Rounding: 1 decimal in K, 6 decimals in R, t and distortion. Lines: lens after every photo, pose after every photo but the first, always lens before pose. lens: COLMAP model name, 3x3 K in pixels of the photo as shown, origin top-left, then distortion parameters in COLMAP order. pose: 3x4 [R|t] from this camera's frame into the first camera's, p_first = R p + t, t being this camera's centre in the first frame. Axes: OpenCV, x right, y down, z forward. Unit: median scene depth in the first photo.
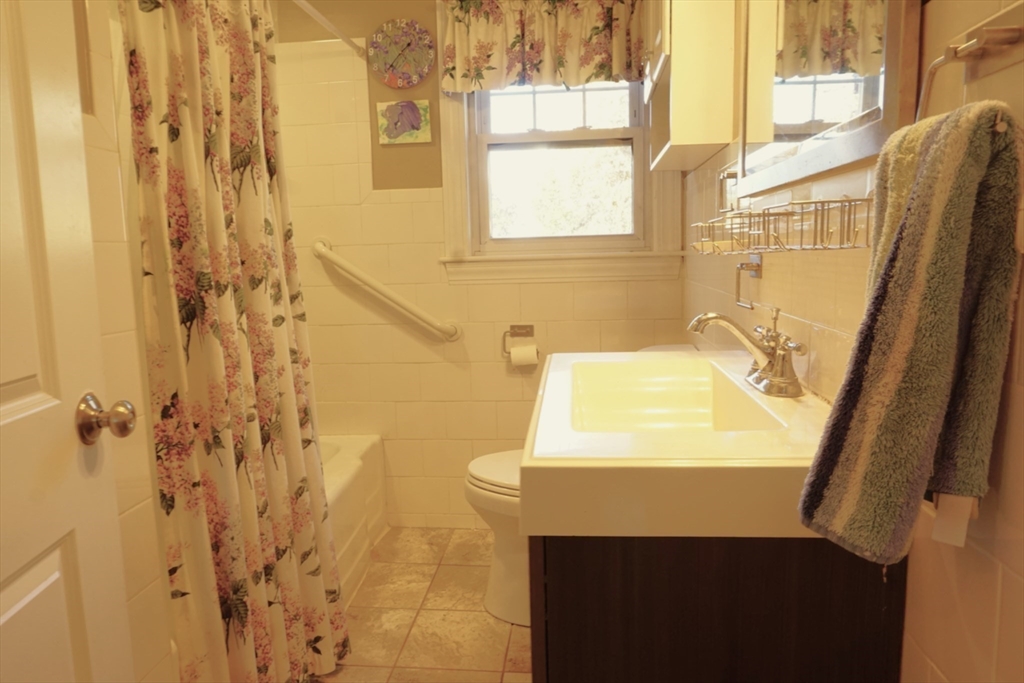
lens RADIAL K [[683.2, 0, 516.2], [0, 683.2, 338.6], [0, 0, 1]] dist [-0.046250, 0.031628]
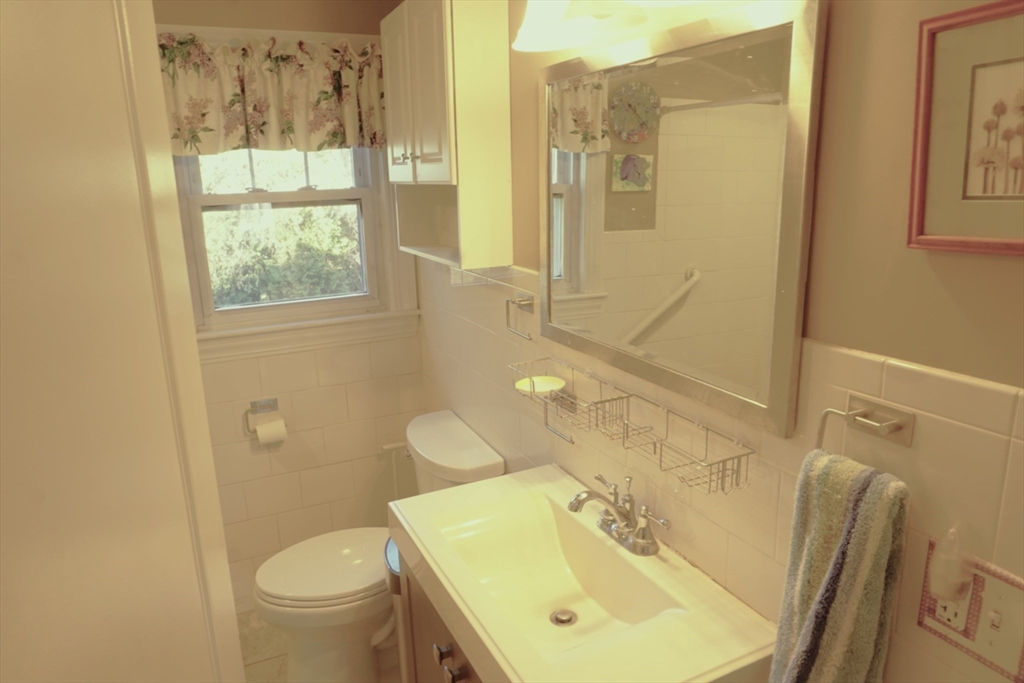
lens RADIAL K [[683.2, 0, 503.4], [0, 683.2, 346.7], [0, 0, 1]] dist [-0.046250, 0.031628]
pose [[0.861595, -0.121355, 0.492876, -0.175048], [0.071387, 0.990320, 0.119042, -0.197189], [-0.502551, -0.067381, 0.861918, 0.030071]]
